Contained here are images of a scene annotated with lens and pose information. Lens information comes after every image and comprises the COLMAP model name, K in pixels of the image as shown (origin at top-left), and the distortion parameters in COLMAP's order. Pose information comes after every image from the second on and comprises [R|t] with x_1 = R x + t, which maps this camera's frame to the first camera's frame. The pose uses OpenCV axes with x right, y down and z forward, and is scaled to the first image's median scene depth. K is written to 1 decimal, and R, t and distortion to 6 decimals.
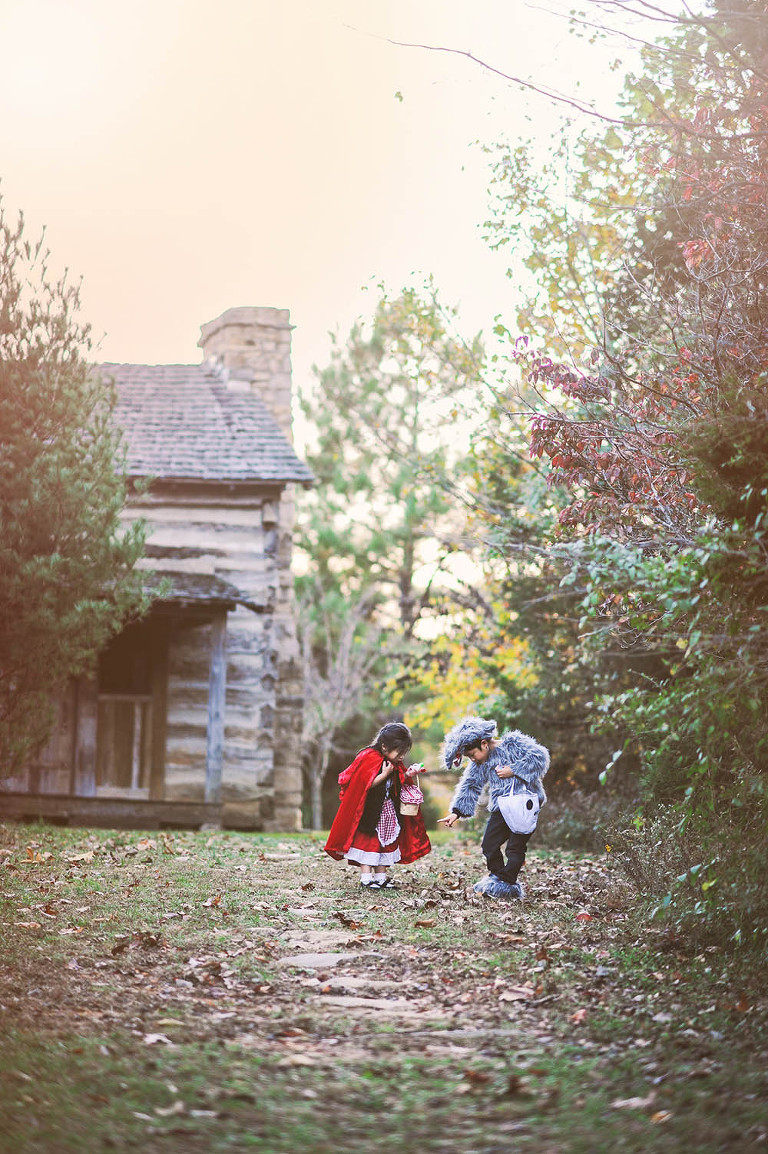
lens RADIAL K [[2837.2, 0, 384.0], [0, 2837.2, 577.0], [0, 0, 1]] dist [-0.083515, 0.057342]
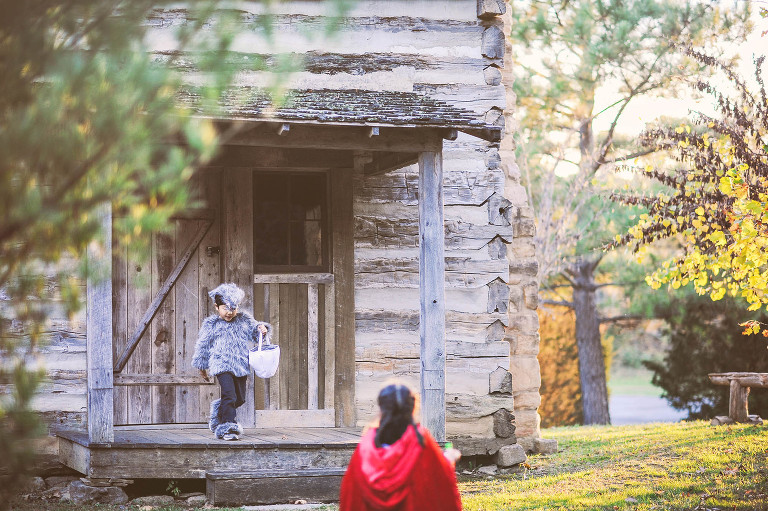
lens RADIAL K [[1888.2, 0, 384.0], [0, 1888.2, 255.5], [0, 0, 1]] dist [-0.083515, 0.057342]
pose [[0.997323, -0.040895, -0.060614, -0.040985], [0.044068, 0.997676, 0.051966, 0.014430], [0.058348, -0.054498, 0.996808, 0.540123]]
